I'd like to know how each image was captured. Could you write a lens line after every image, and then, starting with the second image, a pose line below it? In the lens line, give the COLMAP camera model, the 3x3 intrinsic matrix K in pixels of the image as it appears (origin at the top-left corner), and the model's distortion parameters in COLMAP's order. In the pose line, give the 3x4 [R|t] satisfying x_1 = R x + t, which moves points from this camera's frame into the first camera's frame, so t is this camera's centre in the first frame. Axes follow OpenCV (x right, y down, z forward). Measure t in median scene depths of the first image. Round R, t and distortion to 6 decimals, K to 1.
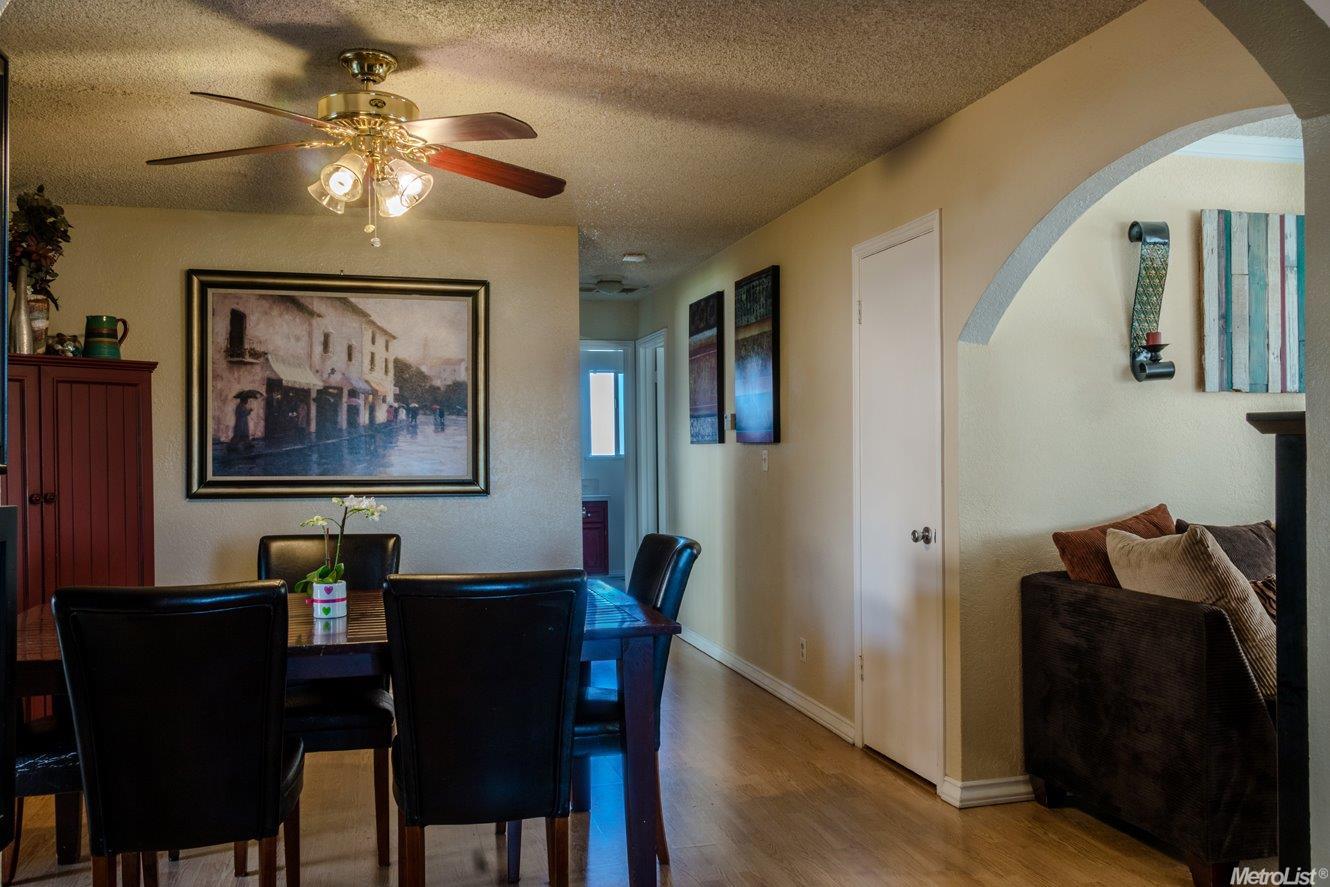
lens RADIAL K [[1047.2, 0, 644.7], [0, 1047.2, 444.5], [0, 0, 1]] dist [0.001695, 0.002783]
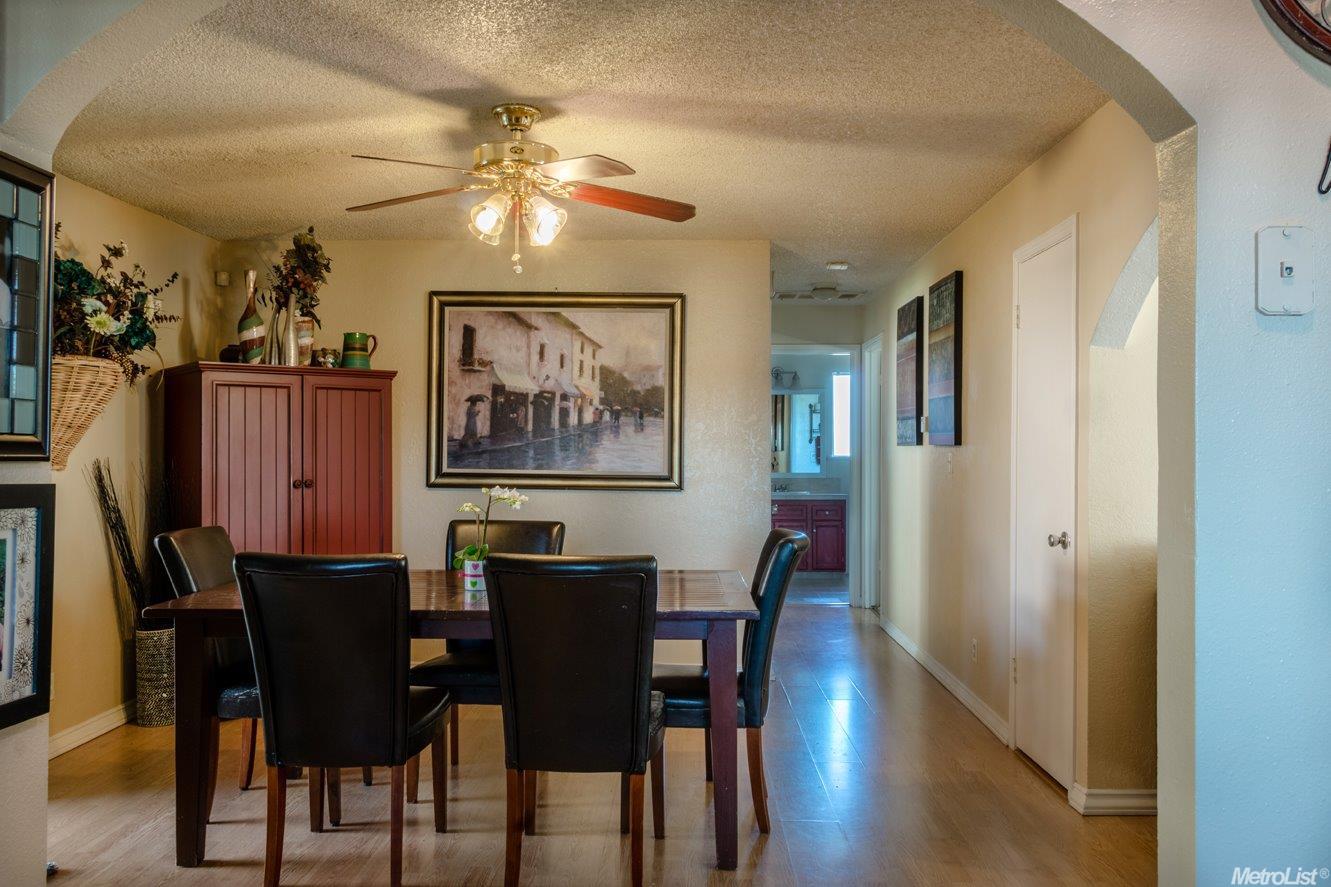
lens RADIAL K [[1021.0, 0, 665.5], [0, 1021.0, 443.5], [0, 0, 1]] dist [0.000121, -0.000659]
pose [[0.964550, 0.011542, -0.263649, 0.135589], [-0.011546, 0.999932, 0.001531, -0.002316], [0.263649, 0.001568, 0.964618, -0.033439]]
